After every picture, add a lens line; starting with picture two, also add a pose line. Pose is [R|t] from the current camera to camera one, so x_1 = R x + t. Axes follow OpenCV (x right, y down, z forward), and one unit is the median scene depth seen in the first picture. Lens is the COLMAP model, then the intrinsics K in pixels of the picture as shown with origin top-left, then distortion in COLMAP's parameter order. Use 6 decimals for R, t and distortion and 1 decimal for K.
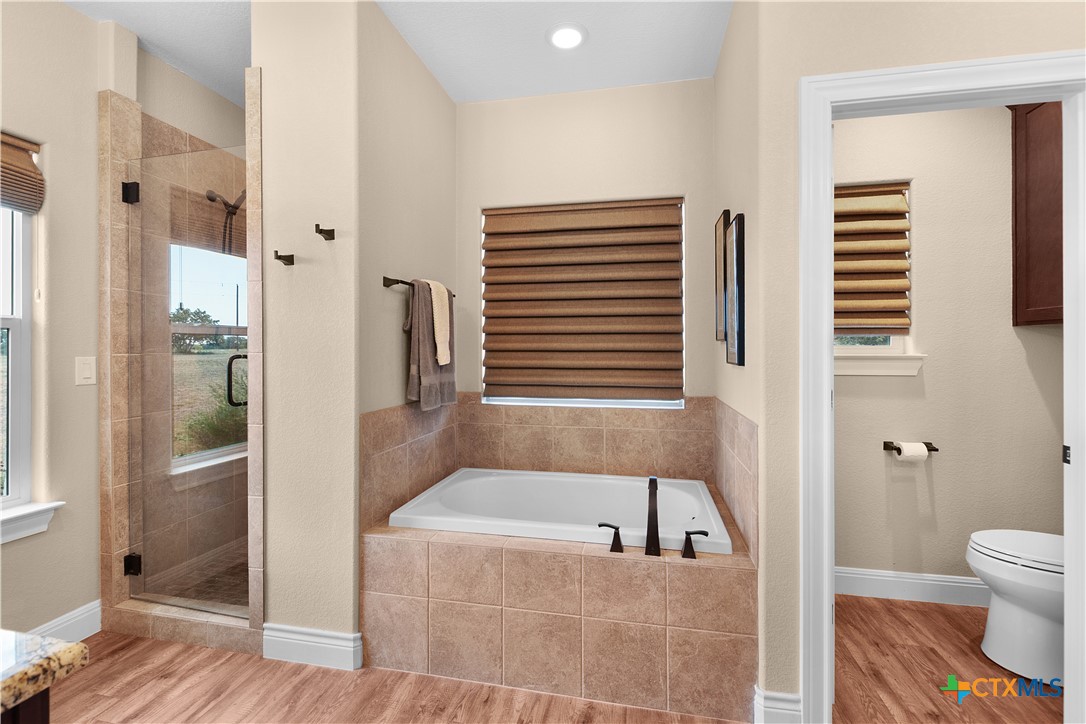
lens RADIAL K [[471.2, 0, 544.9], [0, 471.2, 348.8], [0, 0, 1]] dist [-0.003123, -0.000515]
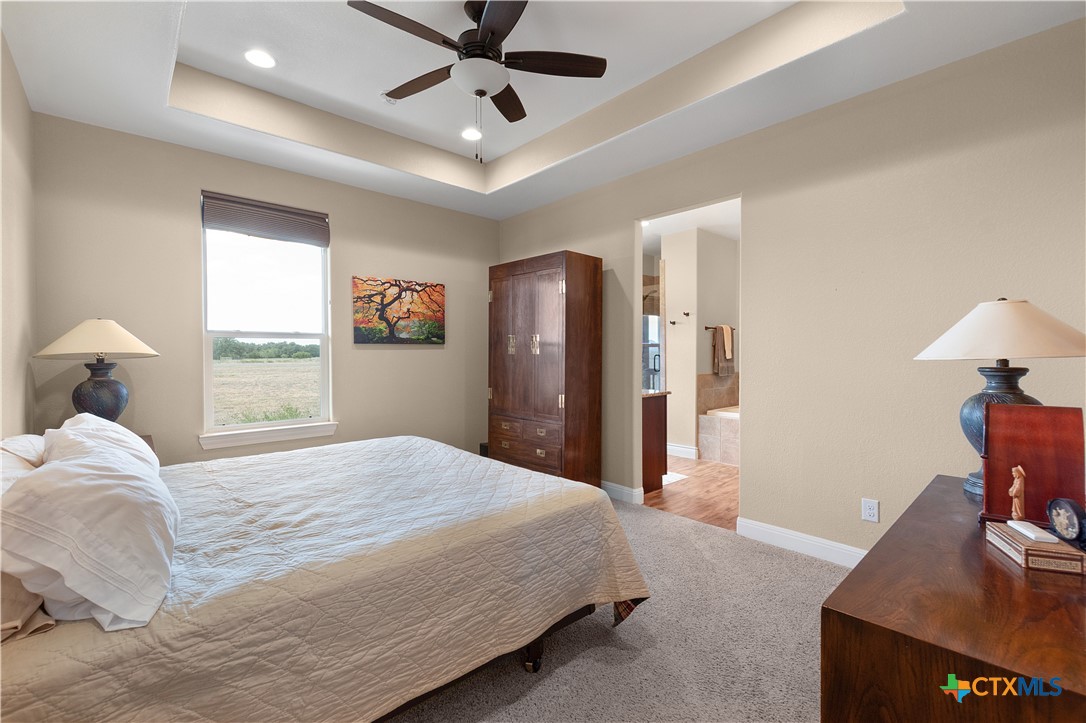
lens RADIAL K [[471.2, 0, 544.9], [0, 471.2, 348.3], [0, 0, 1]] dist [-0.003123, -0.000515]
pose [[0.811865, 0.003838, -0.583833, 0.520388], [-0.001921, 0.999991, 0.003902, -0.034517], [0.583843, -0.002047, 0.811864, -1.835521]]
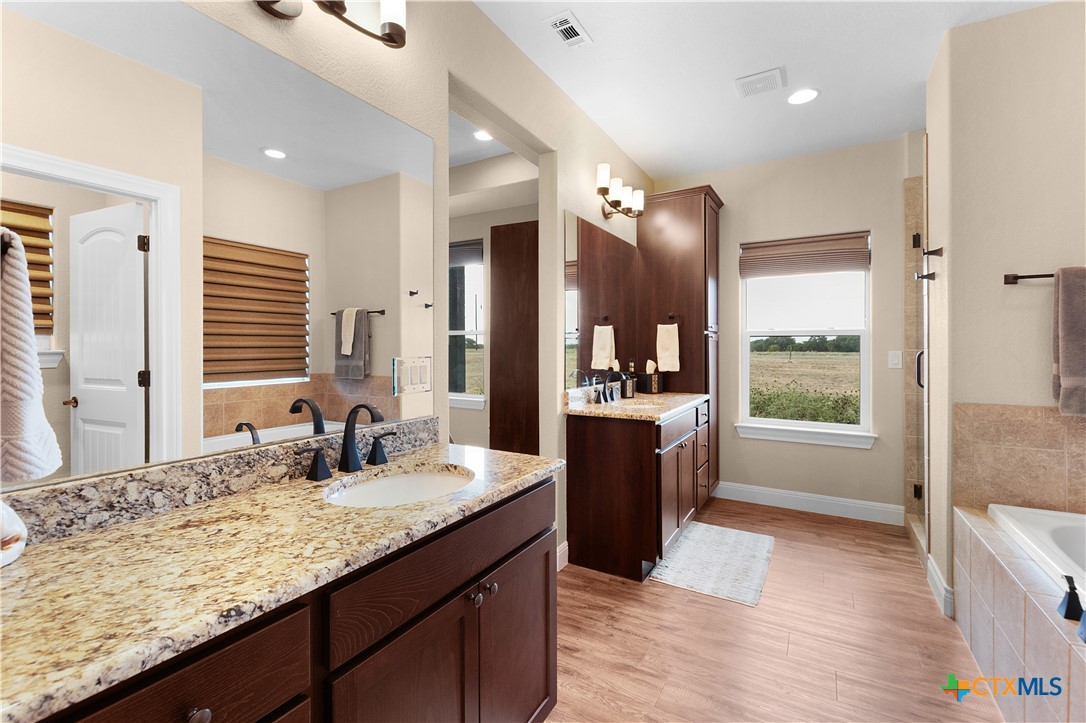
lens RADIAL K [[471.2, 0, 544.9], [0, 471.2, 348.3], [0, 0, 1]] dist [-0.003123, -0.000515]
pose [[-0.324248, 0.004027, -0.945964, 0.943703], [0.005383, 0.999983, 0.002411, -0.002350], [0.945957, -0.004311, -0.324264, 0.386848]]
